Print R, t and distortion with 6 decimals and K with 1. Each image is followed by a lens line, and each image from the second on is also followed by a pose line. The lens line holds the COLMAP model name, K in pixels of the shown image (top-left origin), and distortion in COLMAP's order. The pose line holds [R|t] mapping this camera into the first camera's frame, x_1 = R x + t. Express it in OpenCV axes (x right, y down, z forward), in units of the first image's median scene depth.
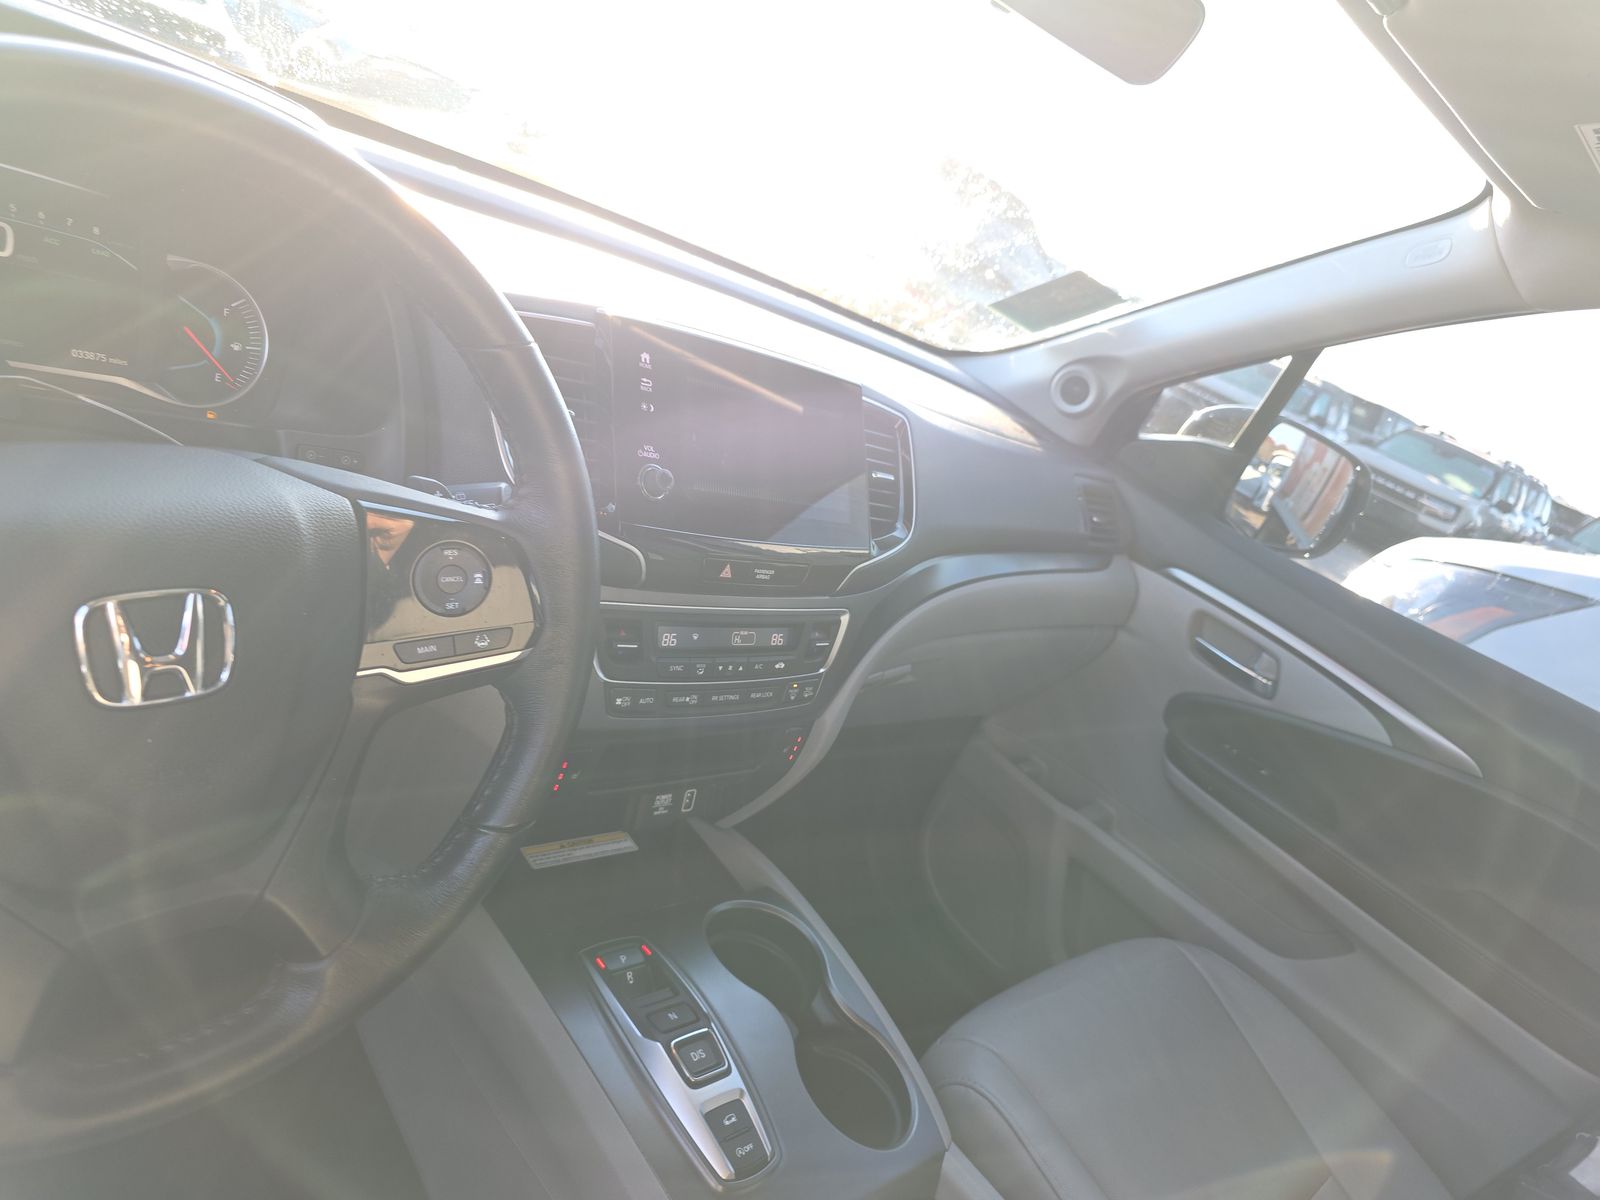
lens RADIAL K [[1068.3, 0, 822.8], [0, 1068.3, 597.7], [0, 0, 1]] dist [0.040159, -0.031439]
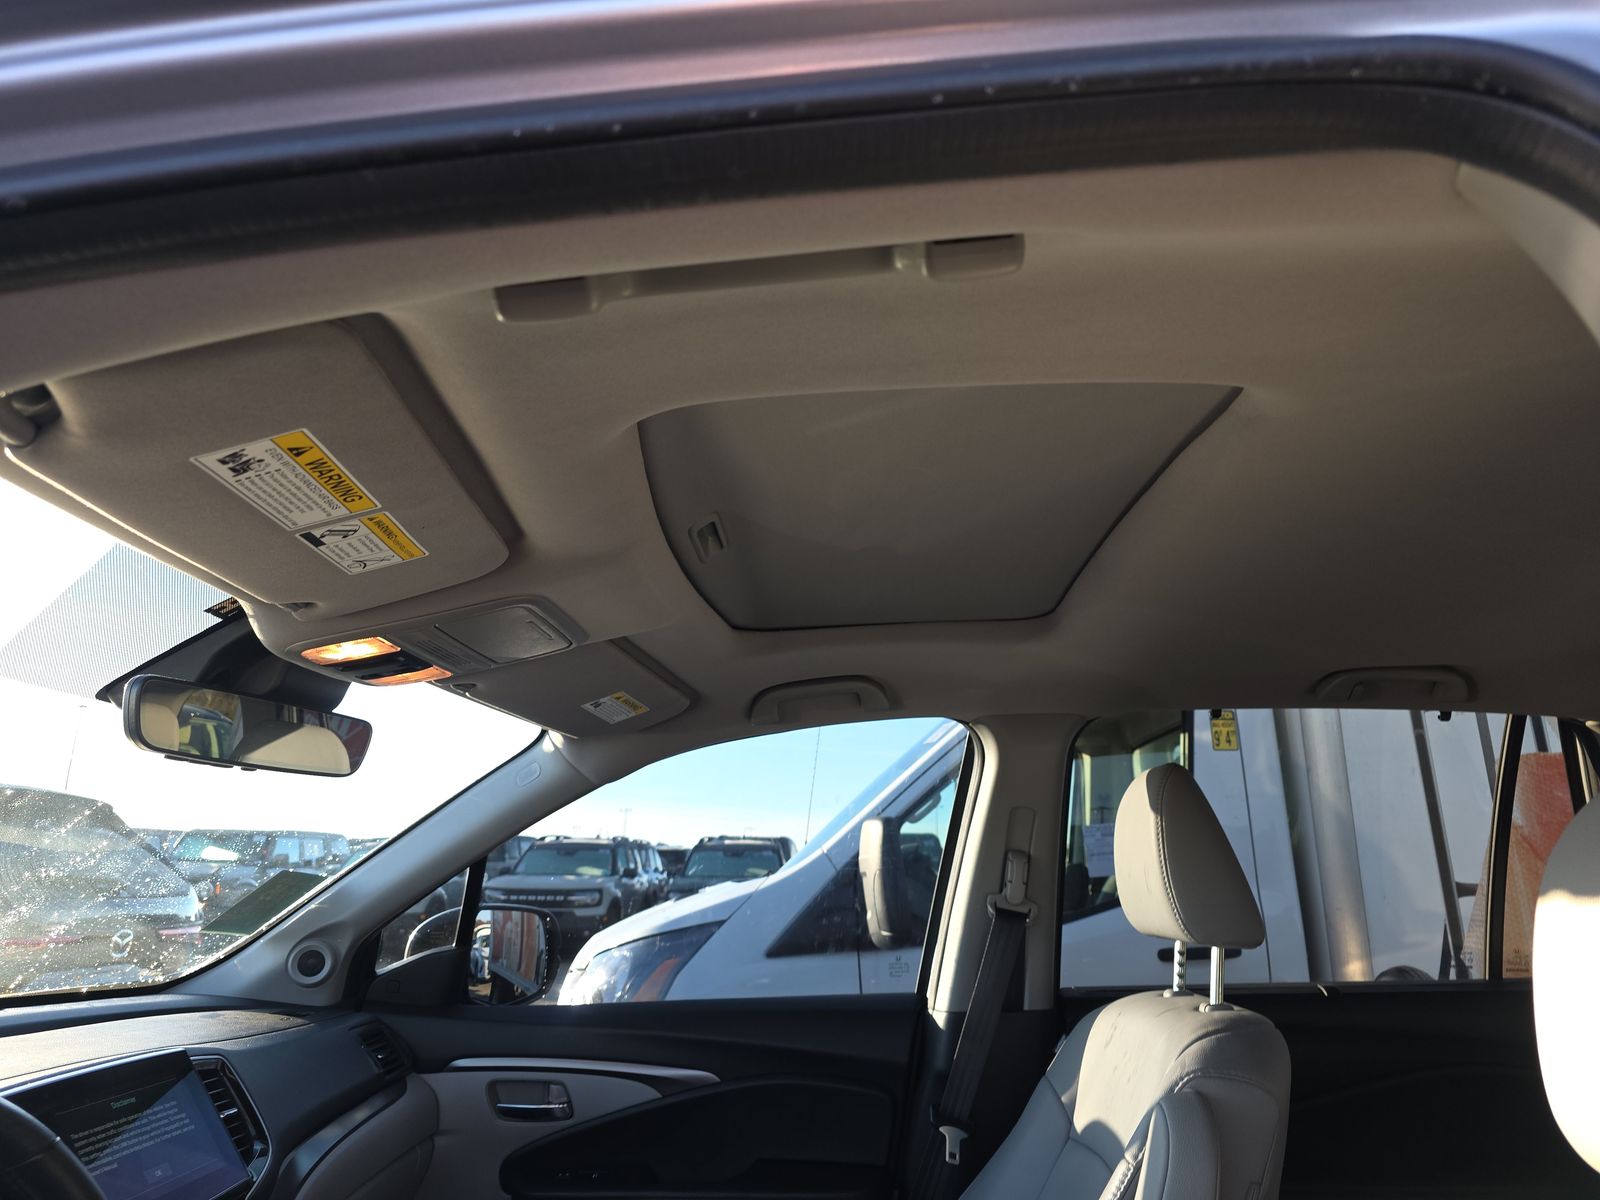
lens RADIAL K [[1068.3, 0, 810.3], [0, 1068.3, 582.0], [0, 0, 1]] dist [0.040159, -0.031439]
pose [[0.655781, -0.207882, 0.725767, -0.308244], [0.501970, 0.838119, -0.213502, -0.034313], [-0.563896, 0.504323, 0.653972, -0.490787]]
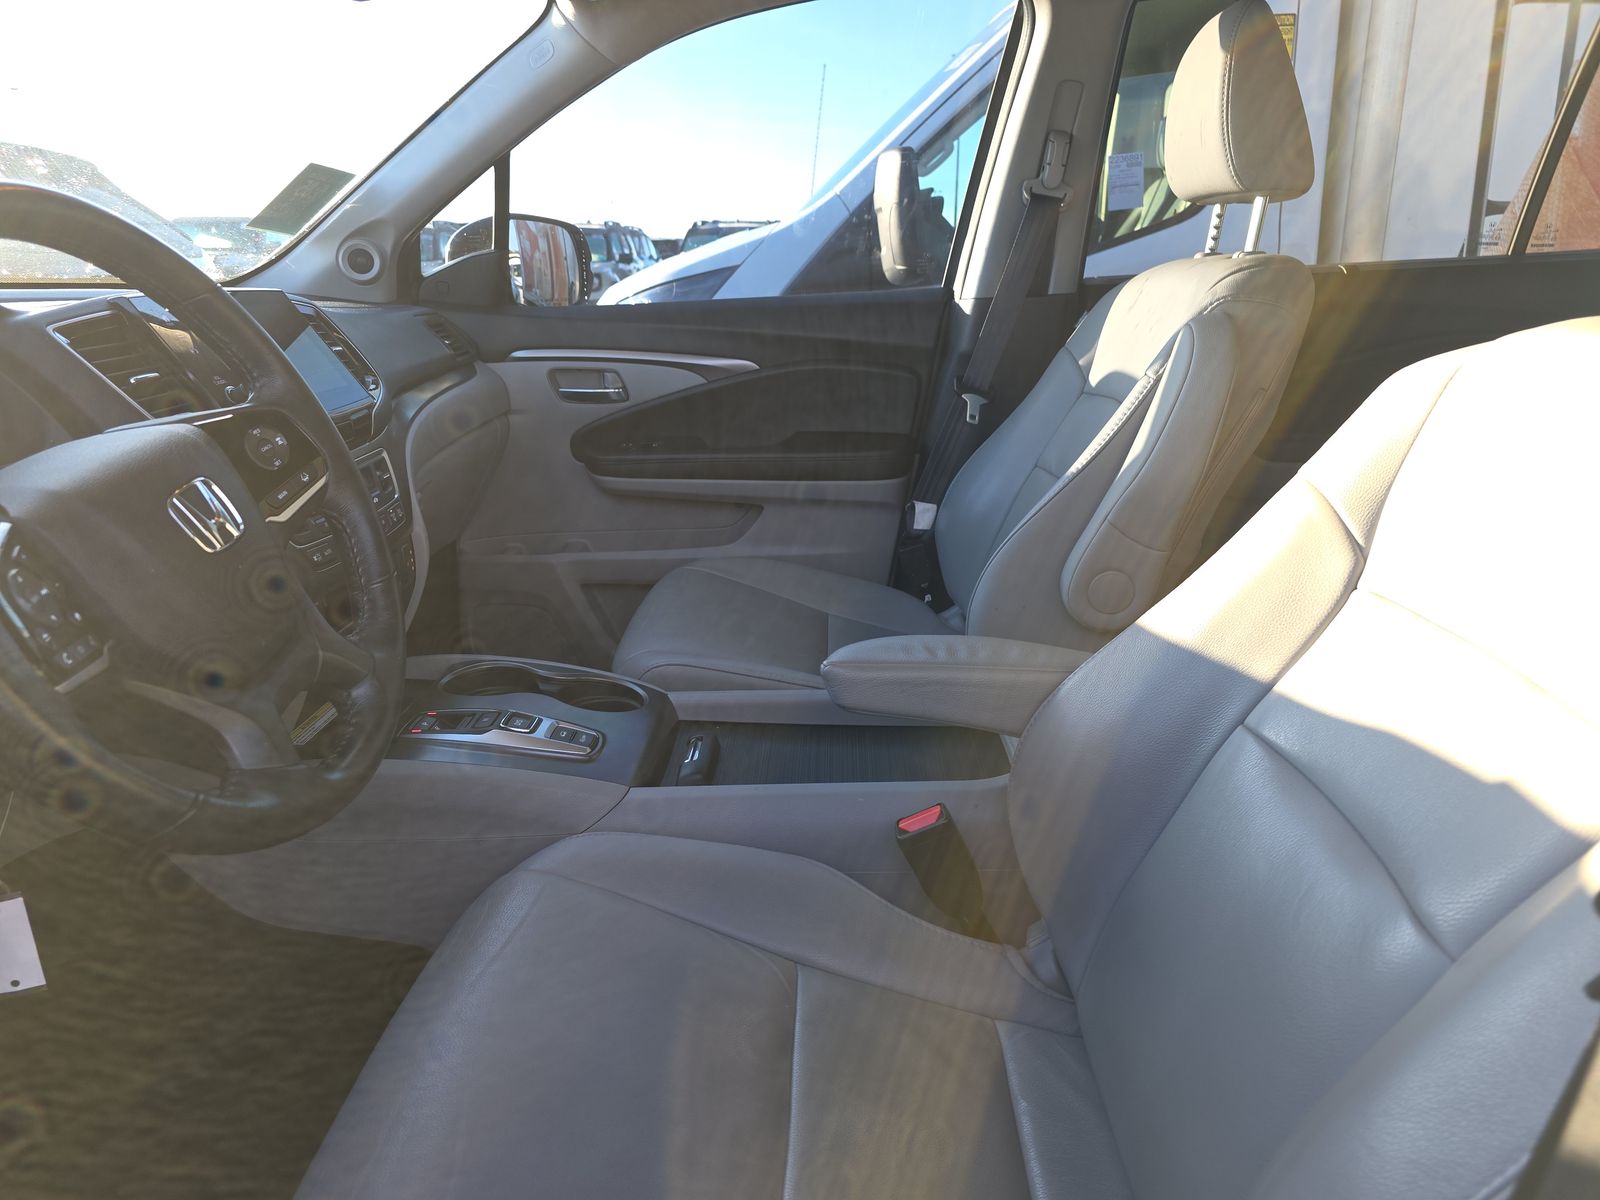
lens RADIAL K [[1068.3, 0, 784.1], [0, 1068.3, 590.5], [0, 0, 1]] dist [0.040159, -0.031439]
pose [[0.657836, -0.570993, 0.491141, -0.457892], [0.520571, 0.815973, 0.251384, 0.091004], [-0.544296, 0.090304, 0.834019, -0.406163]]
